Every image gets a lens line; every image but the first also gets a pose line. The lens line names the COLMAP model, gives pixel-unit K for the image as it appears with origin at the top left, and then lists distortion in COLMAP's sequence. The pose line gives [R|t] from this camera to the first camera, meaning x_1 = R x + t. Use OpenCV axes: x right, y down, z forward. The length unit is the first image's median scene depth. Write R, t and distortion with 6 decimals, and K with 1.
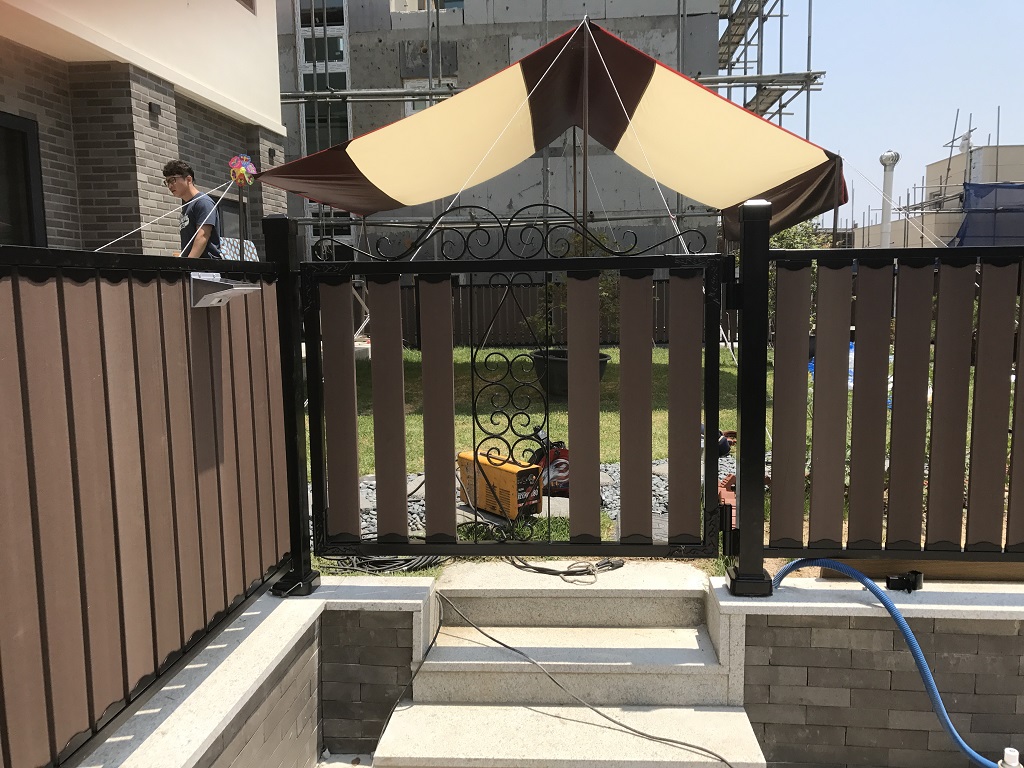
lens RADIAL K [[835.5, 0, 519.8], [0, 835.5, 388.7], [0, 0, 1]] dist [0.011615, -0.006834]
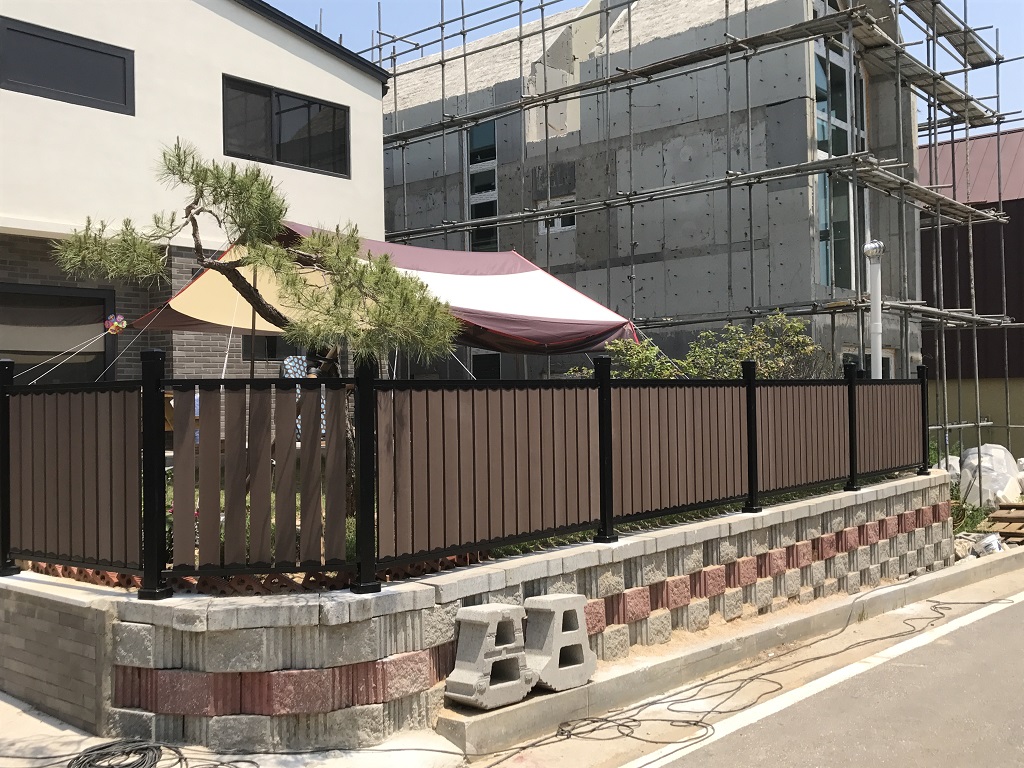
lens RADIAL K [[1001.8, 0, 464.6], [0, 1001.8, 379.3], [0, 0, 1]] dist [0.038703, 0.000000]
pose [[0.803516, -0.002861, -0.595276, 0.558655], [-0.073956, 0.991762, -0.104593, -0.003692], [0.590671, 0.128066, 0.796685, -0.044761]]
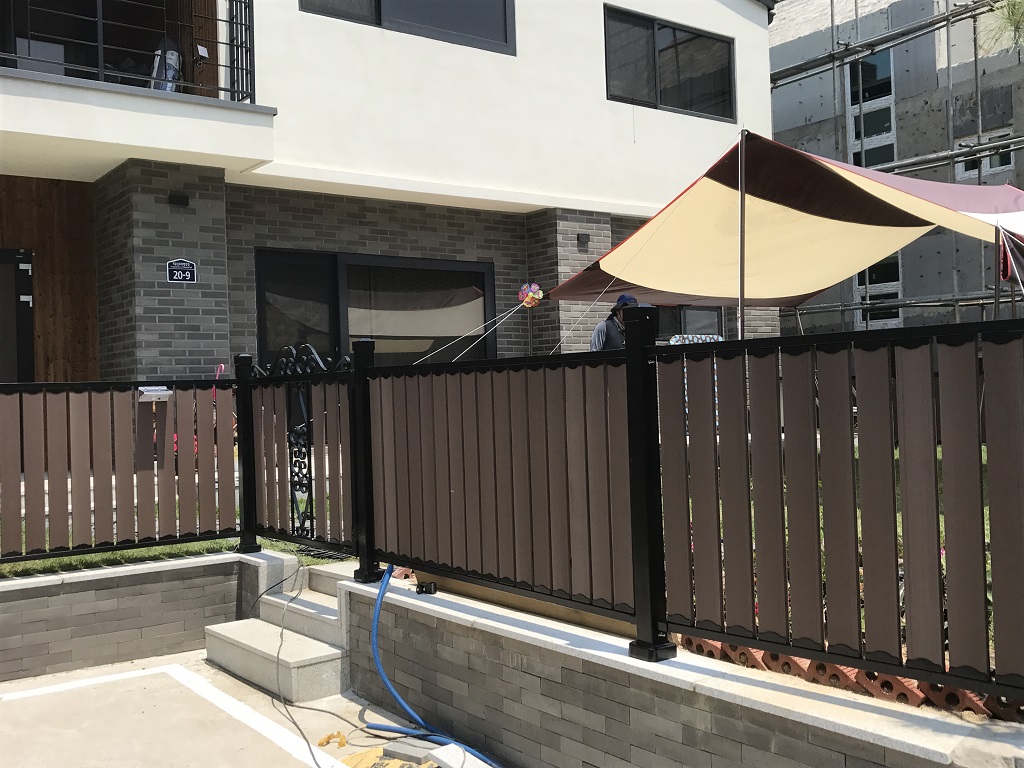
lens RADIAL K [[1001.8, 0, 514.4], [0, 1001.8, 385.0], [0, 0, 1]] dist [0.038703, 0.000000]
pose [[0.673276, -0.008863, -0.739338, 0.338989], [-0.070999, 0.994533, -0.076577, -0.000245], [0.735975, 0.104050, 0.668965, -0.019516]]
